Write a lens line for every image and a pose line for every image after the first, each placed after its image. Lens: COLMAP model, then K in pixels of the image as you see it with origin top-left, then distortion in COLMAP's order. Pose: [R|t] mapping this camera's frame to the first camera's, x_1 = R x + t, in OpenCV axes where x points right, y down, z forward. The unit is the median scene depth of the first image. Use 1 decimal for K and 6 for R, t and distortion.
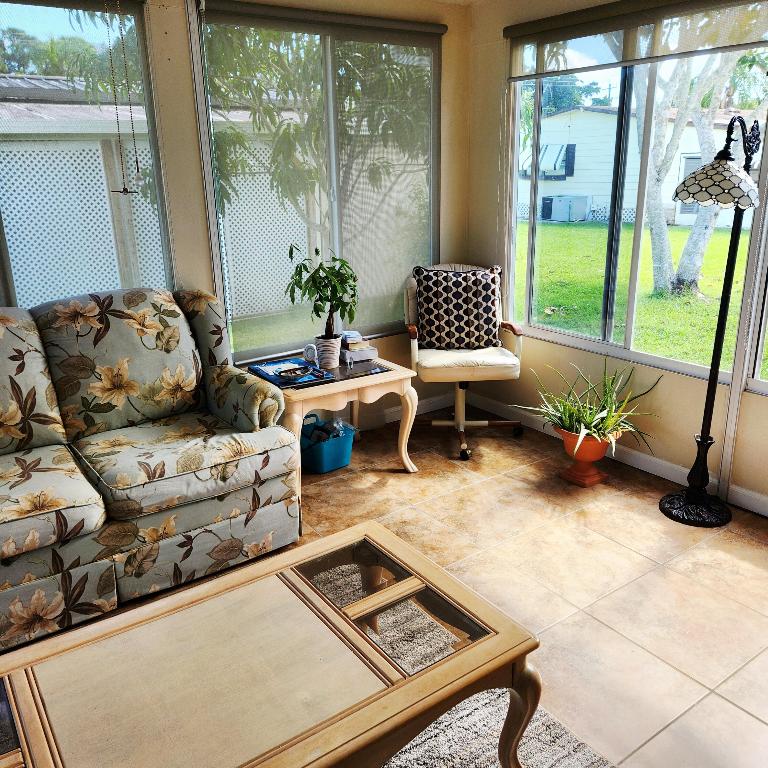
lens RADIAL K [[691.2, 0, 378.3], [0, 691.2, 367.0], [0, 0, 1]] dist [0.042092, -0.004784]
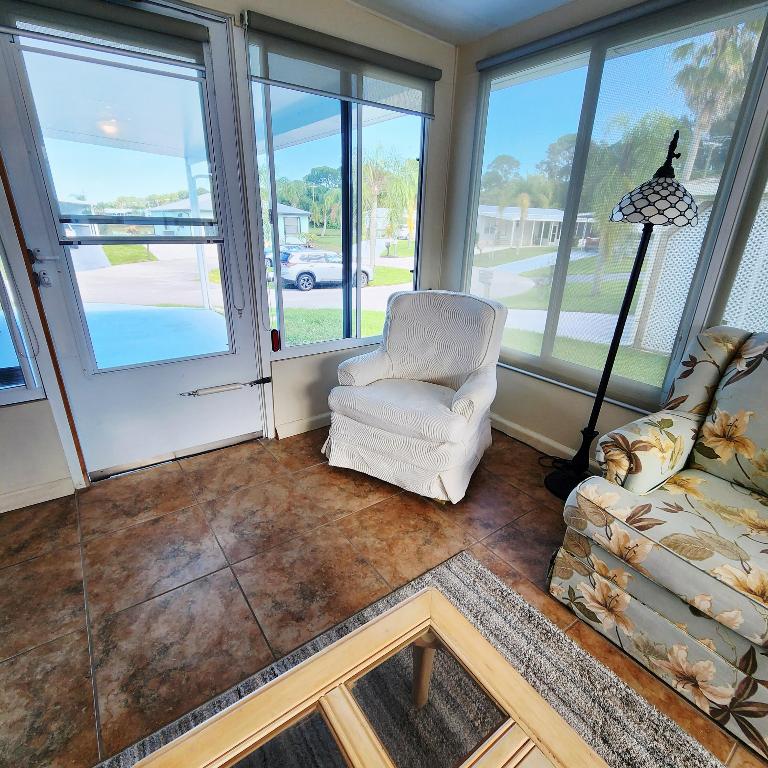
lens RADIAL K [[419.4, 0, 384.8], [0, 419.4, 386.5], [0, 0, 1]] dist [-0.000800, -0.000684]
pose [[0.013018, 0.385654, -0.922552, -0.113302], [-0.304819, 0.880245, 0.363667, -0.039423], [0.952321, 0.276477, 0.129014, 0.359127]]
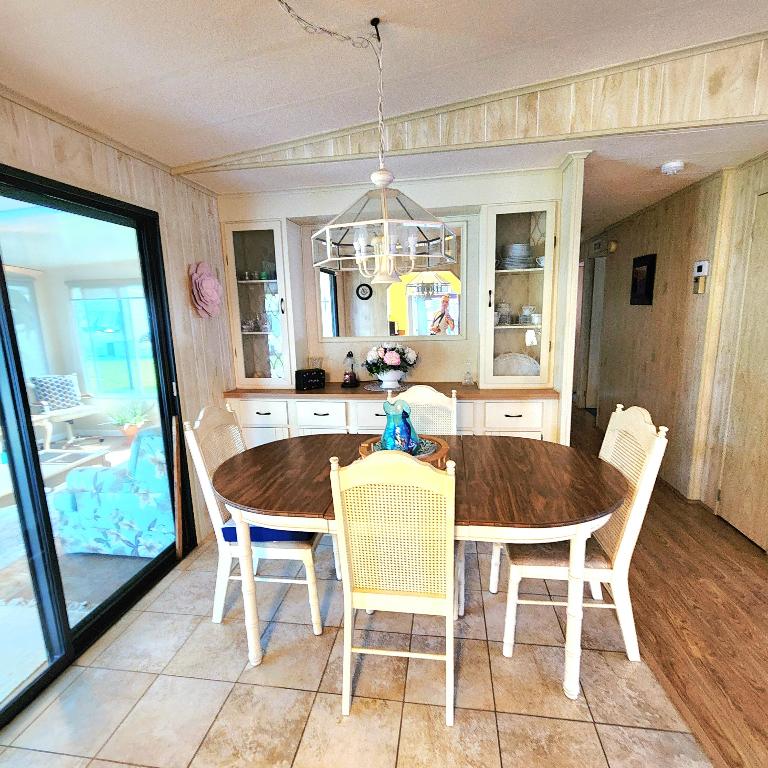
lens RADIAL K [[428.2, 0, 385.3], [0, 428.2, 386.5], [0, 0, 1]] dist [-0.000978, -0.000131]
pose [[0.694654, -0.126311, 0.708168, -0.205325], [0.213085, 0.976411, -0.034864, 0.259011], [-0.687059, 0.175118, 0.705183, -1.093076]]
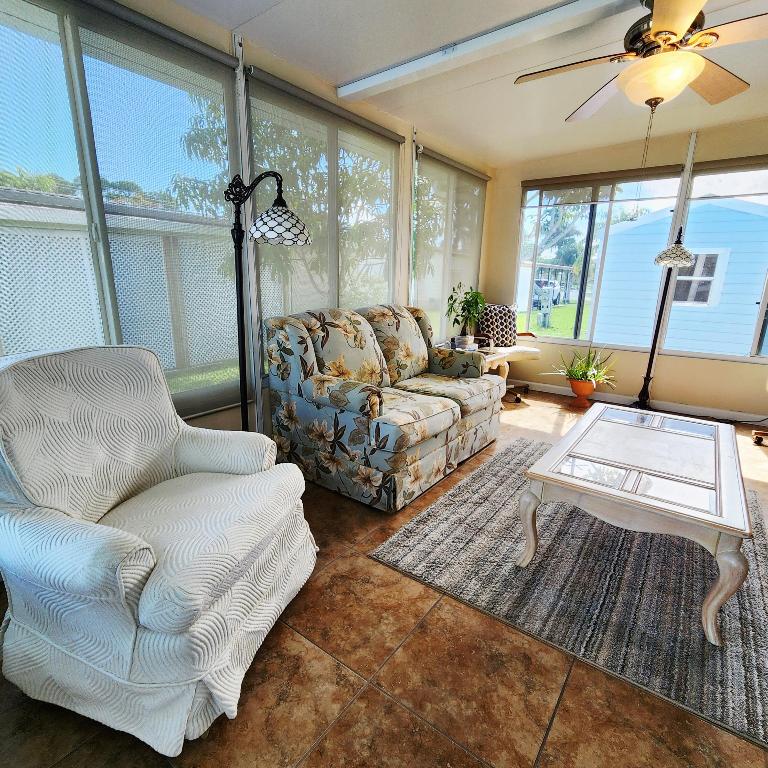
lens RADIAL K [[437.6, 0, 375.1], [0, 437.6, 390.2], [0, 0, 1]] dist [0.002196, -0.001871]
pose [[0.950958, -0.044037, 0.306169, -0.784184], [0.053500, 0.998312, -0.022582, 0.135543], [-0.304658, 0.037855, 0.951709, -0.025981]]
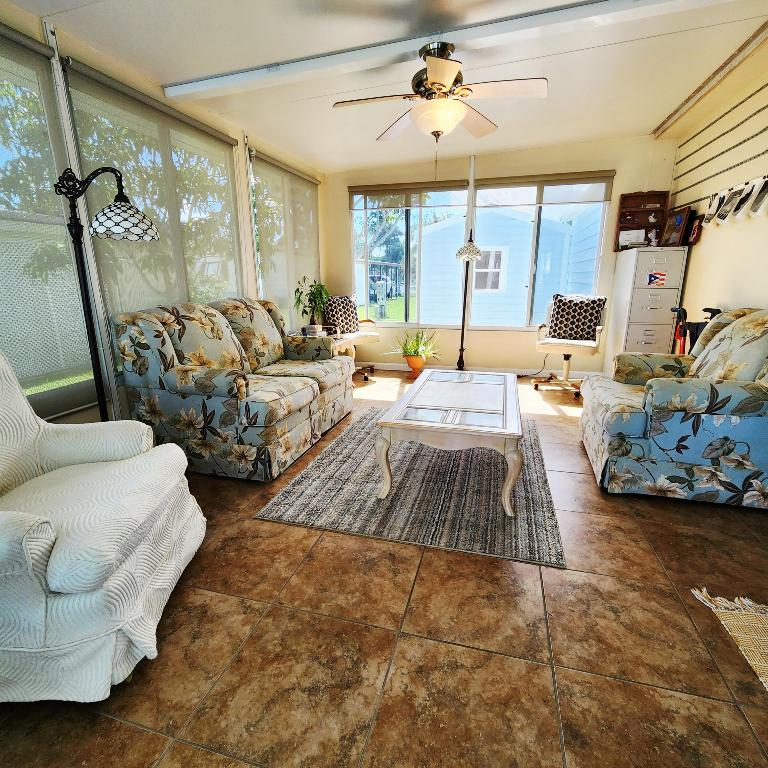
lens RADIAL K [[428.2, 0, 385.3], [0, 428.2, 386.5], [0, 0, 1]] dist [-0.000978, -0.000131]
pose [[0.772666, -0.144326, 0.618189, -0.846494], [0.169068, 0.985426, 0.018747, 0.174945], [-0.611885, 0.090031, 0.785806, -0.110301]]
